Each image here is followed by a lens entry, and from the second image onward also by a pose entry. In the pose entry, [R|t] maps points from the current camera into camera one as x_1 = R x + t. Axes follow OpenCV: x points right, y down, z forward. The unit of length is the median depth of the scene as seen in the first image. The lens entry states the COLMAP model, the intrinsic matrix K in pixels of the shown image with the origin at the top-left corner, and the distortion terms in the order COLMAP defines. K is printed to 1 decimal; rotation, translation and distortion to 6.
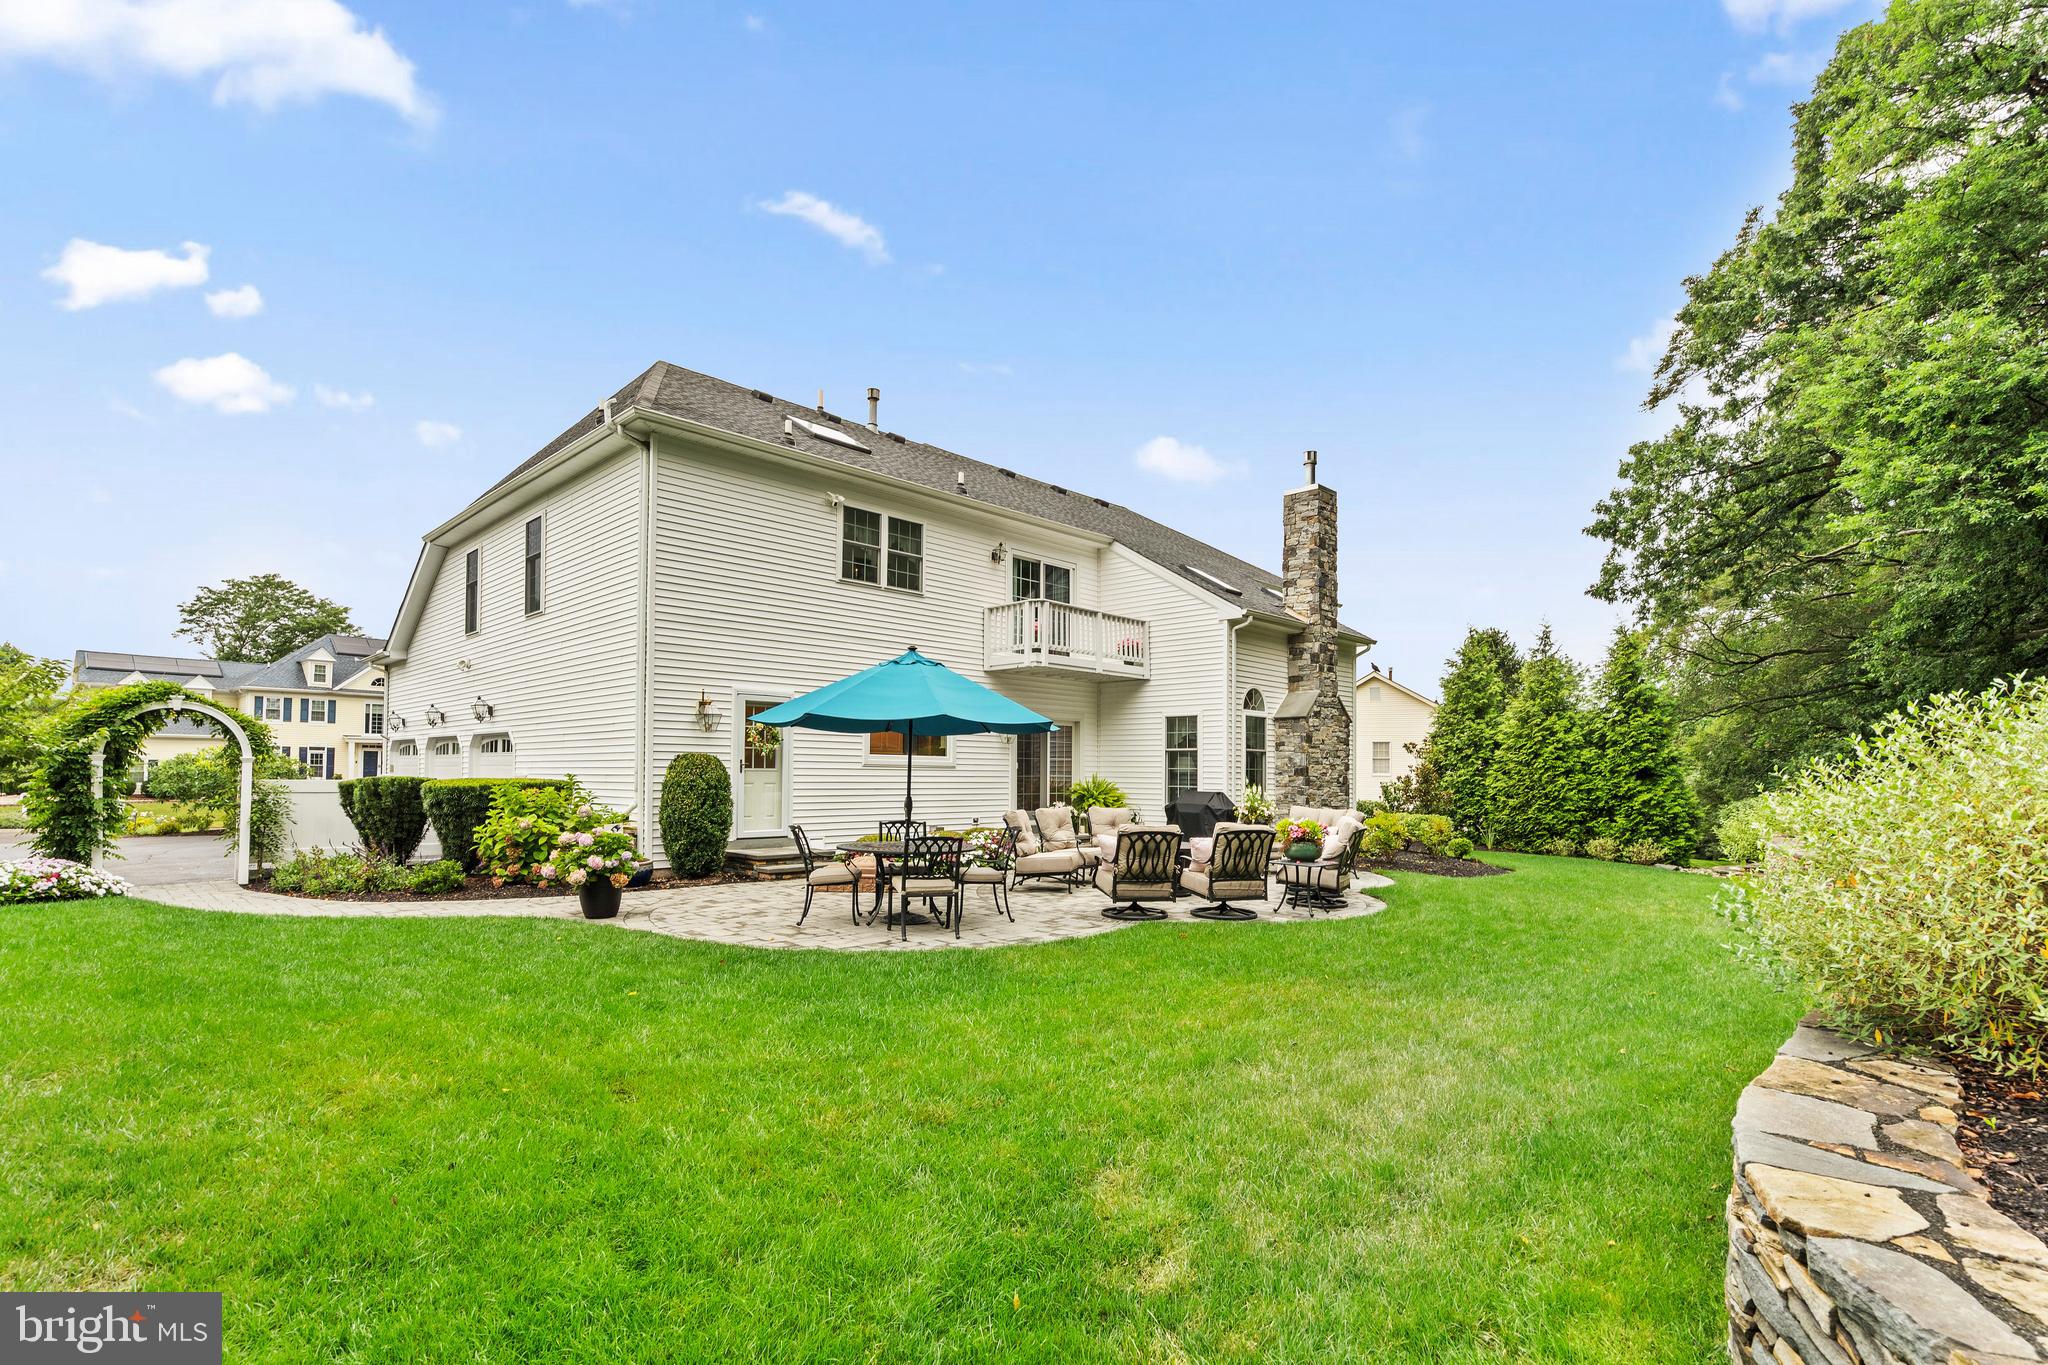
lens RADIAL K [[968.8, 0, 1025.4], [0, 968.8, 785.4], [0, 0, 1]] dist [0.000870, 0.000058]
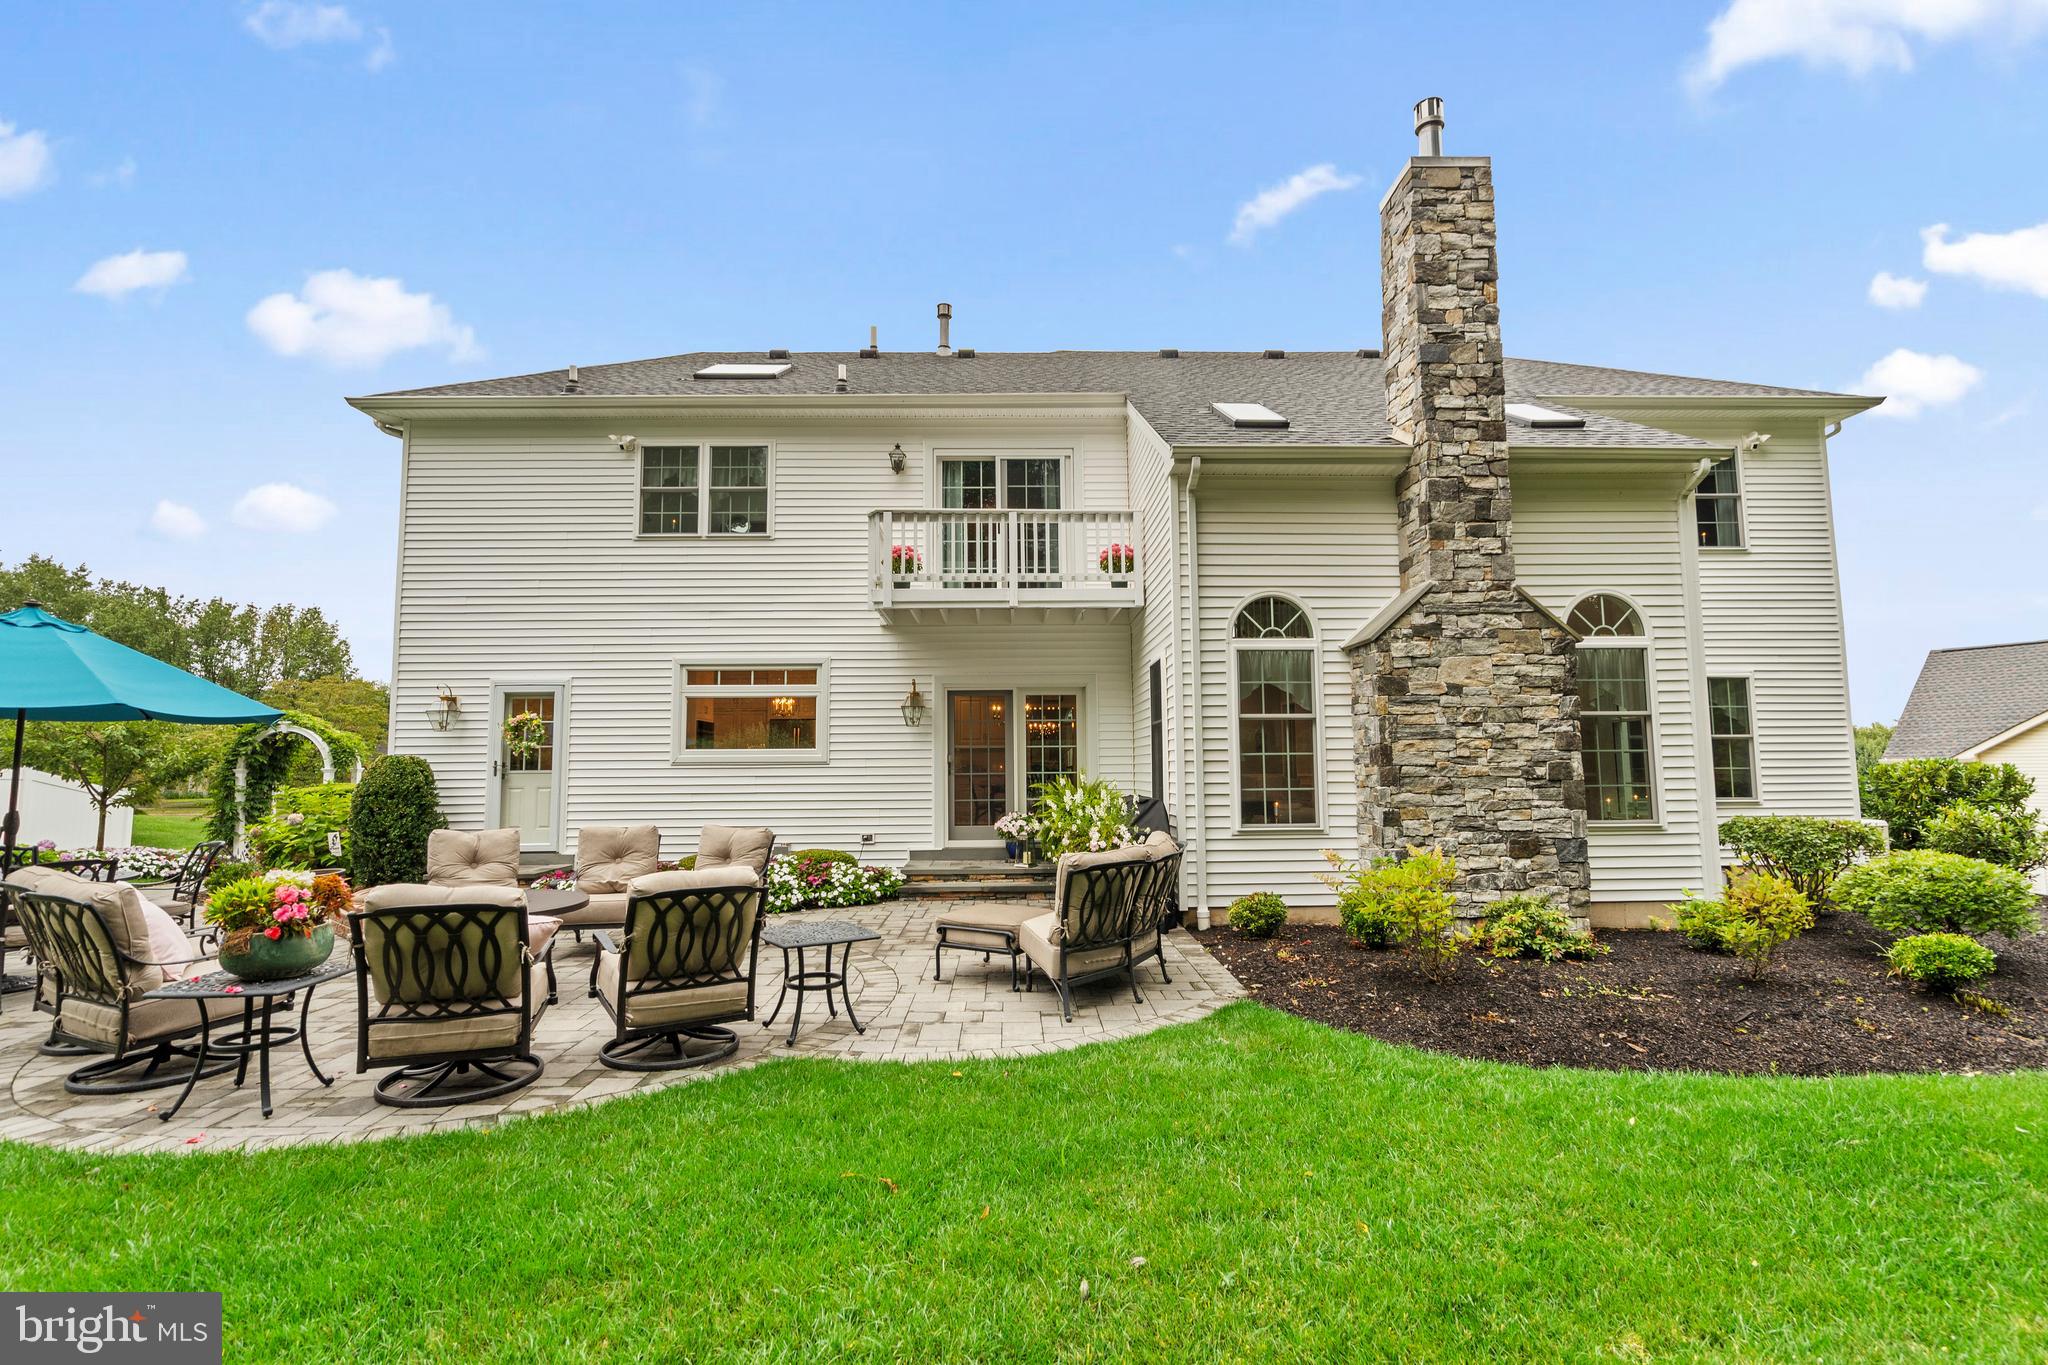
lens RADIAL K [[957.1, 0, 1020.6], [0, 957.1, 691.0], [0, 0, 1]] dist [0.017602, 0.000137]
pose [[0.707802, -0.074023, -0.702522, 0.499296], [0.005656, 0.995057, -0.099148, -0.000374], [0.706388, 0.066204, 0.704722, 0.558104]]
